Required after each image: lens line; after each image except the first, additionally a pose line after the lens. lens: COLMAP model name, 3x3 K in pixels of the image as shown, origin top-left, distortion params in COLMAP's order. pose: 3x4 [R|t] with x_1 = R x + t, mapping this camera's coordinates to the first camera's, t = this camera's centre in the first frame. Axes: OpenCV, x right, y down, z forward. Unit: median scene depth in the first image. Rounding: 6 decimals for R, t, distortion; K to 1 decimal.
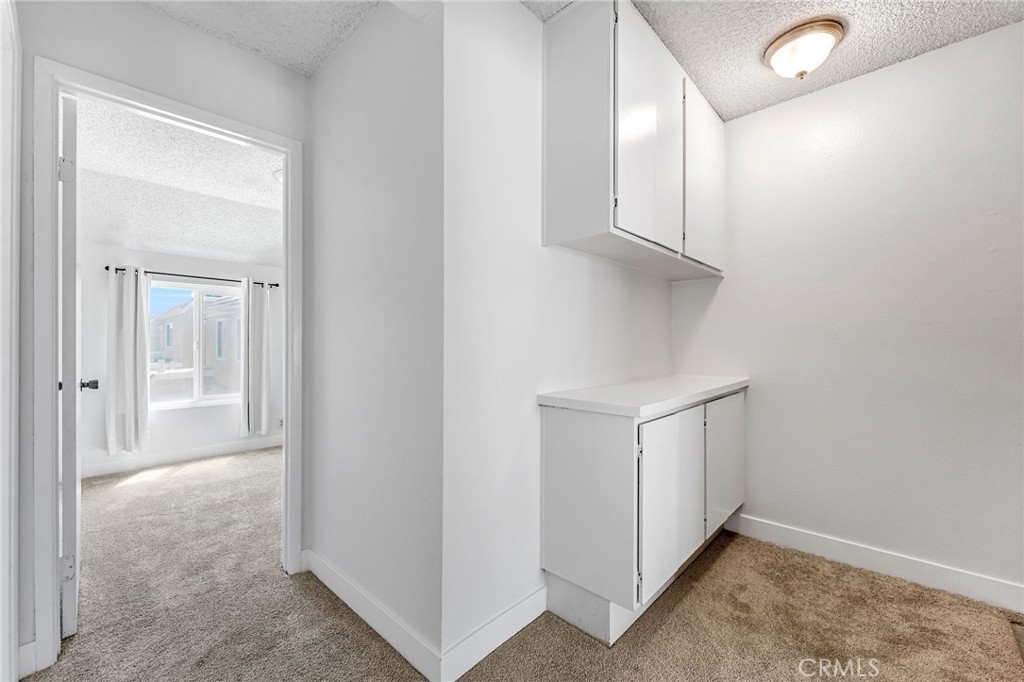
lens RADIAL K [[417.8, 0, 503.6], [0, 417.8, 341.5], [0, 0, 1]] dist [0.007284, 0.000061]
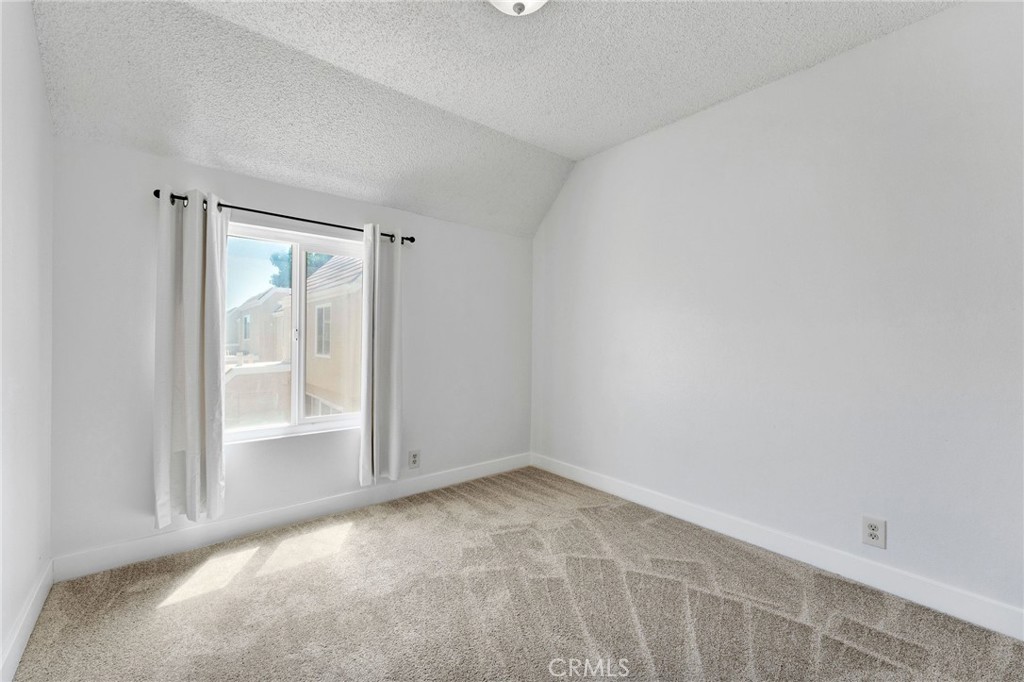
lens RADIAL K [[417.8, 0, 503.6], [0, 417.8, 341.5], [0, 0, 1]] dist [0.007284, 0.000061]
pose [[0.992744, 0.013075, -0.119538, -0.360772], [-0.012128, 0.999889, 0.008643, 0.011024], [0.119638, -0.007130, 0.992792, 0.433506]]
